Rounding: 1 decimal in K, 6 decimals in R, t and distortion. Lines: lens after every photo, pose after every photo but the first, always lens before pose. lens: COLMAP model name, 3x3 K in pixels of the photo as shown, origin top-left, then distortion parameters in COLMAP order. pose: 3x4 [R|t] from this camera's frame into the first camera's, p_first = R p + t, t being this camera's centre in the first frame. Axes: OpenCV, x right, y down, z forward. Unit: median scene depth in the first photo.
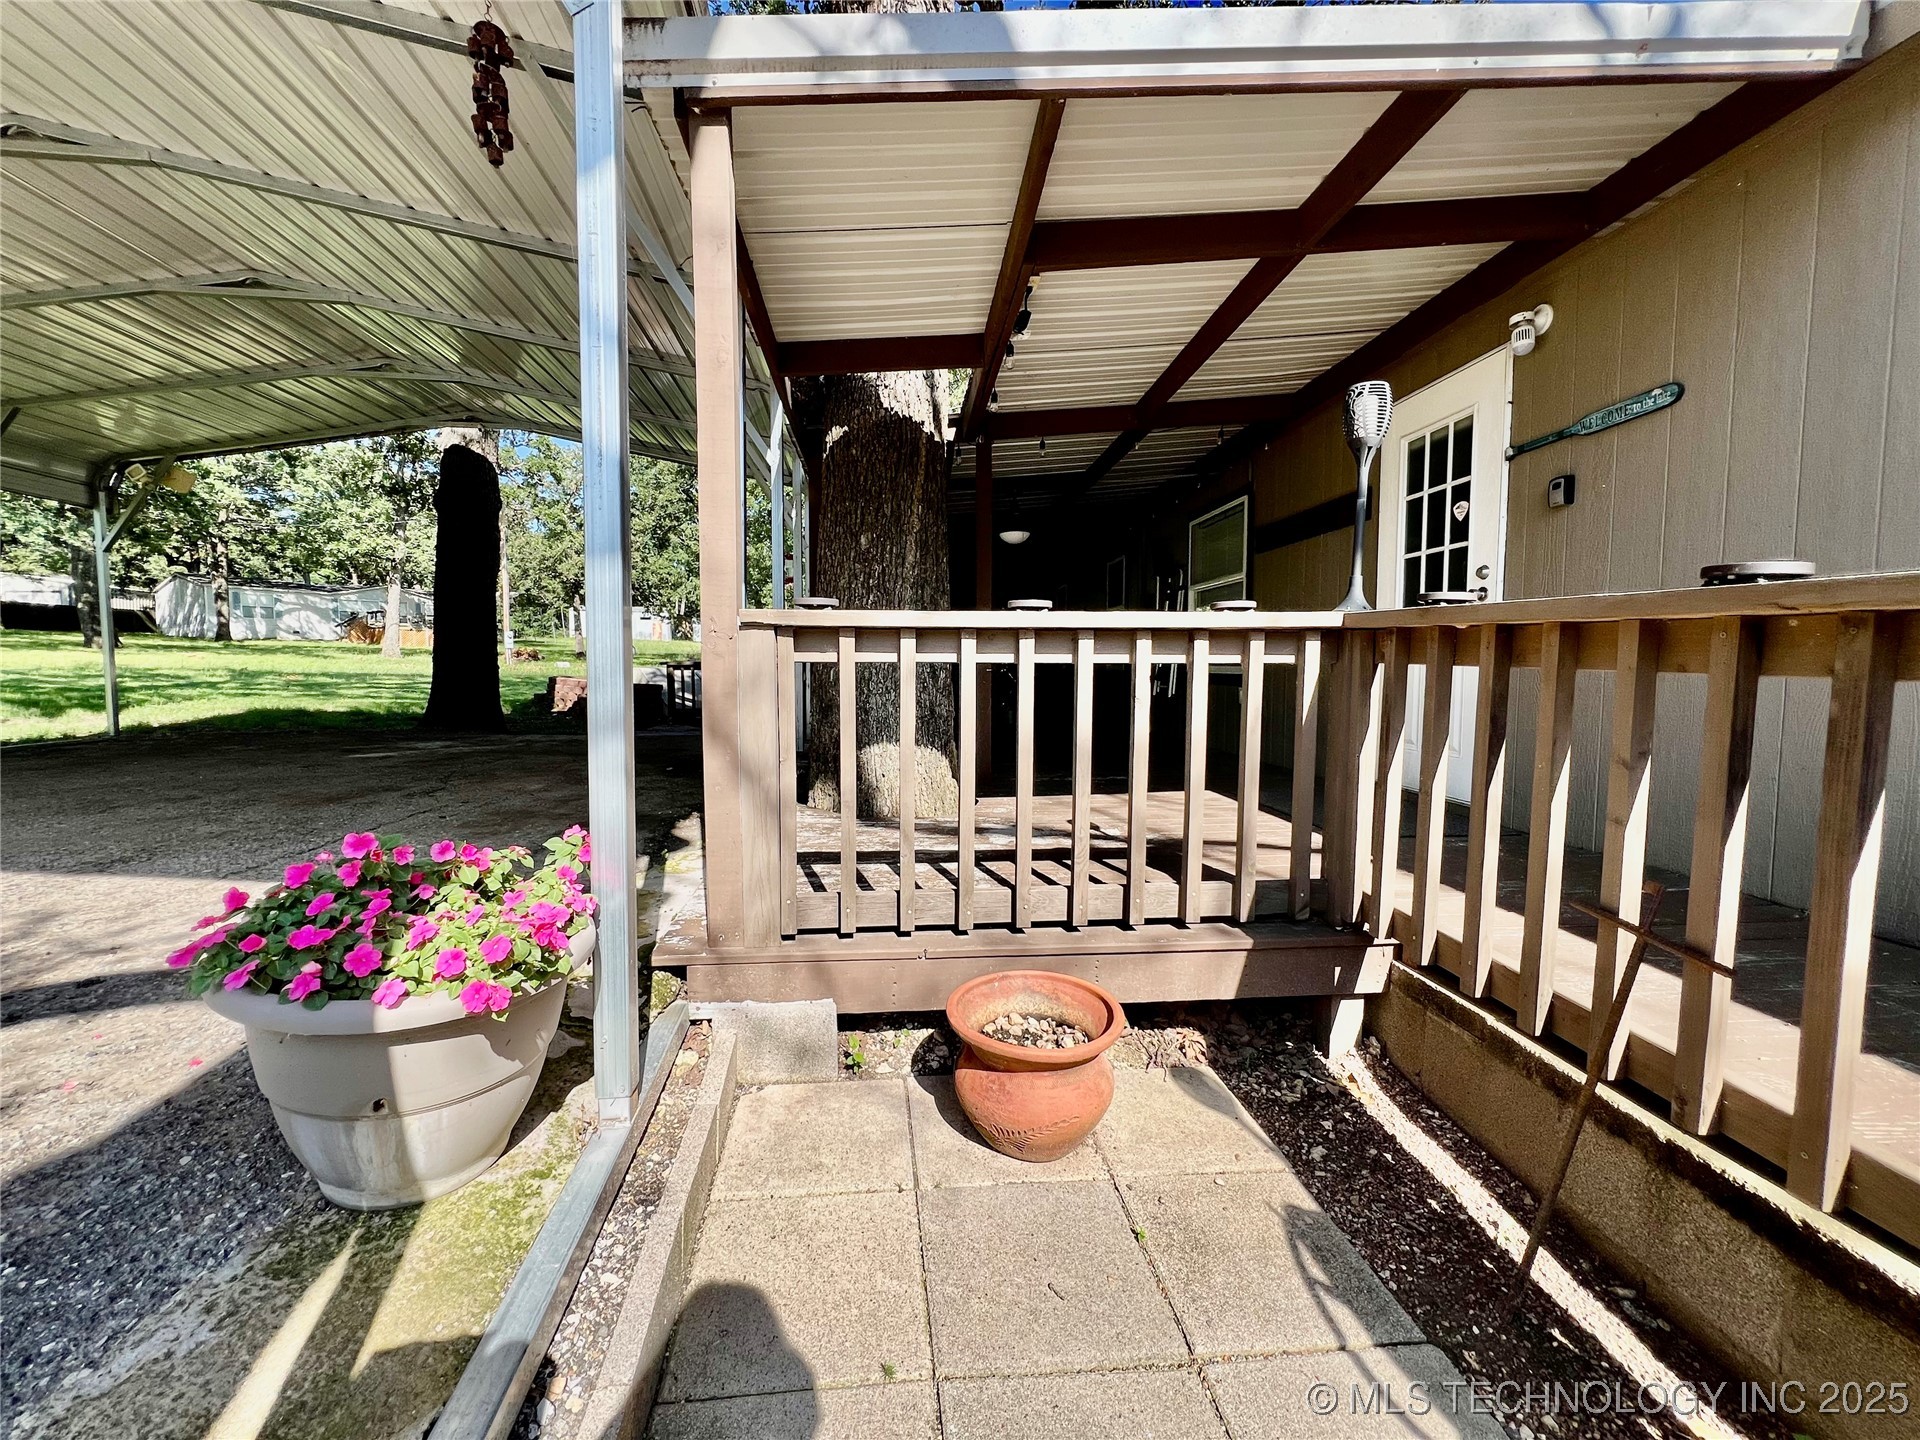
lens RADIAL K [[778.8, 0, 961.8], [0, 778.8, 719.5], [0, 0, 1]] dist [0.001830, 0.000308]
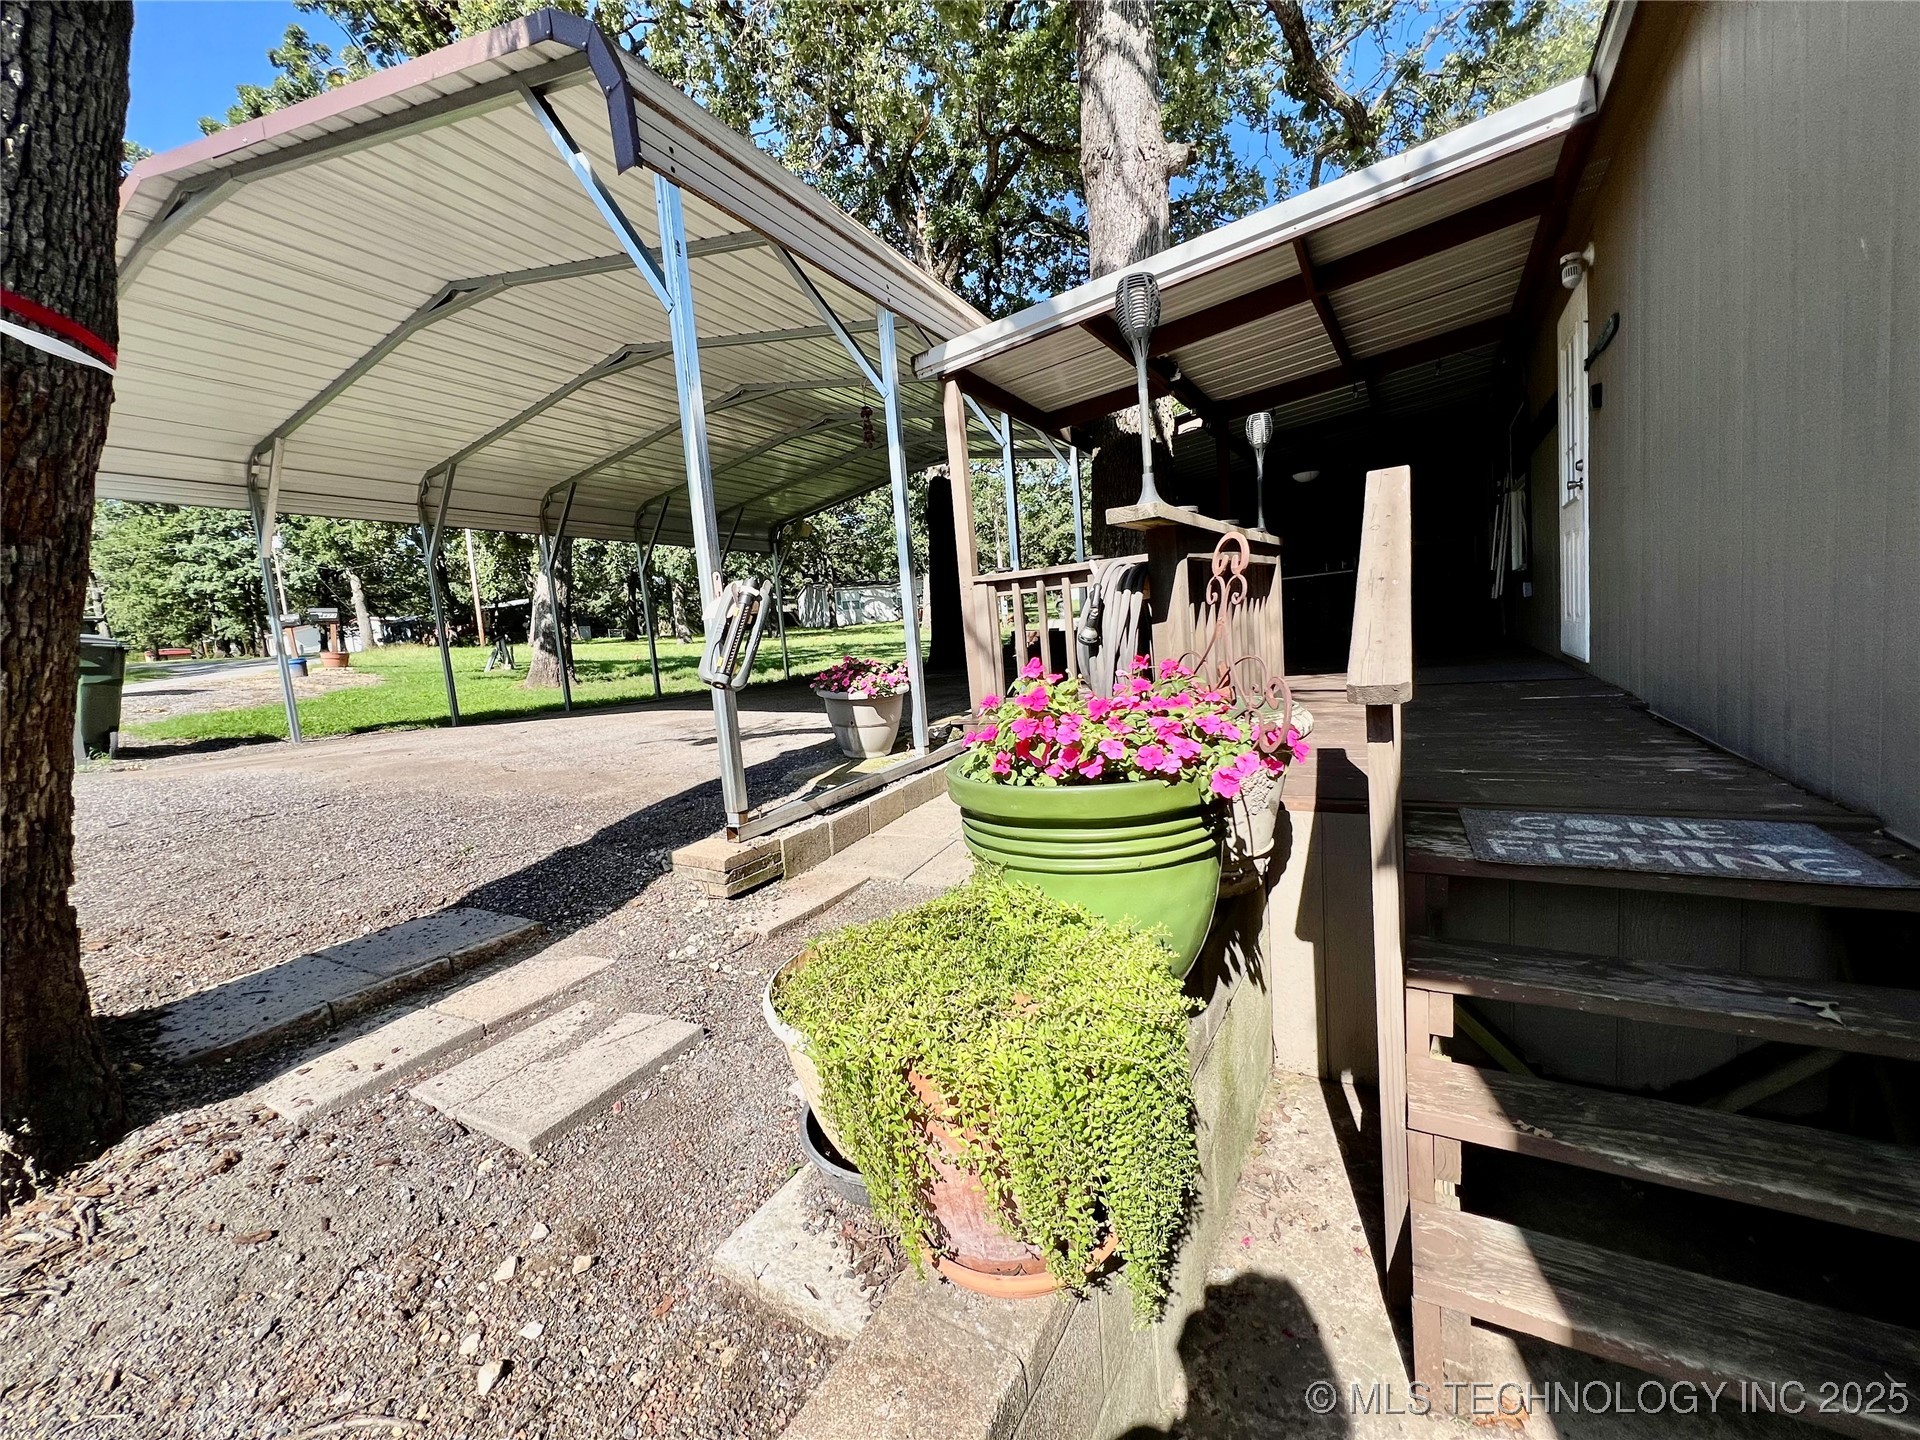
lens RADIAL K [[778.8, 0, 957.3], [0, 778.8, 719.7], [0, 0, 1]] dist [0.001830, 0.000308]
pose [[0.820947, -0.012571, -0.570865, 0.243929], [0.049412, 0.997571, 0.049091, 0.041575], [0.568862, -0.068508, 0.819575, -0.241417]]
